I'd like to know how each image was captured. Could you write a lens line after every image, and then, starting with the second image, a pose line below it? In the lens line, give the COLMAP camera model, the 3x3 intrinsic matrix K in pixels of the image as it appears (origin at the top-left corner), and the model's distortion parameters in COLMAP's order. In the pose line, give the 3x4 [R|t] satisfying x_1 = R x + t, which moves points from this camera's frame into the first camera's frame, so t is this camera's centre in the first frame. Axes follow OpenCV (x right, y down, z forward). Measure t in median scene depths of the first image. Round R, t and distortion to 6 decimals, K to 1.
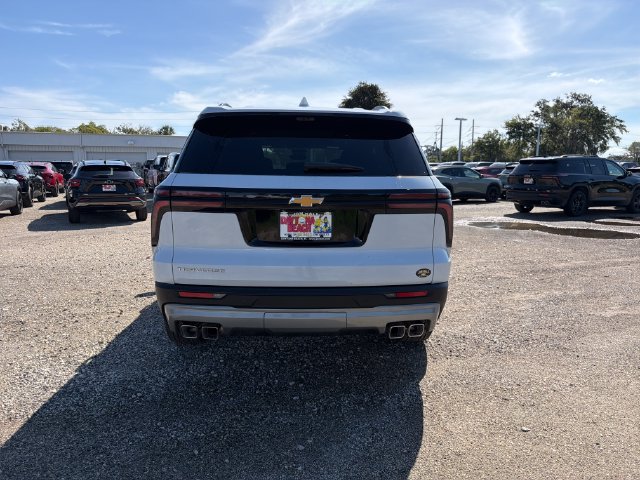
lens RADIAL K [[450.9, 0, 318.8], [0, 450.9, 240.5], [0, 0, 1]] dist [0.055972, -0.069289]
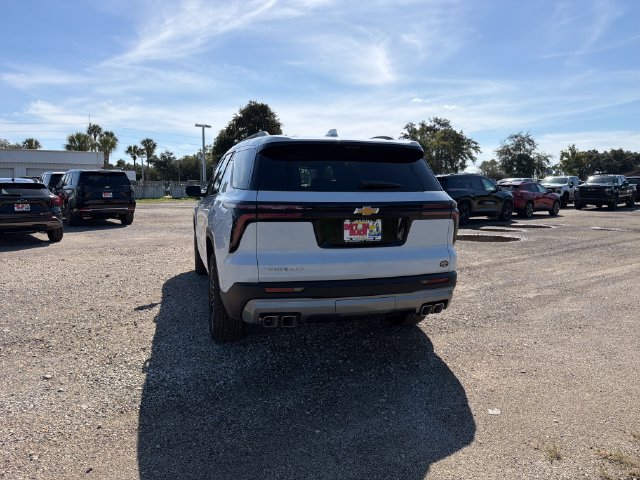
lens RADIAL K [[450.9, 0, 316.0], [0, 450.9, 240.5], [0, 0, 1]] dist [0.055972, -0.069289]
pose [[0.969188, -0.034574, 0.243882, -0.135985], [0.043236, 0.998607, -0.030254, 0.008104], [-0.242496, 0.039867, 0.969333, -0.058682]]
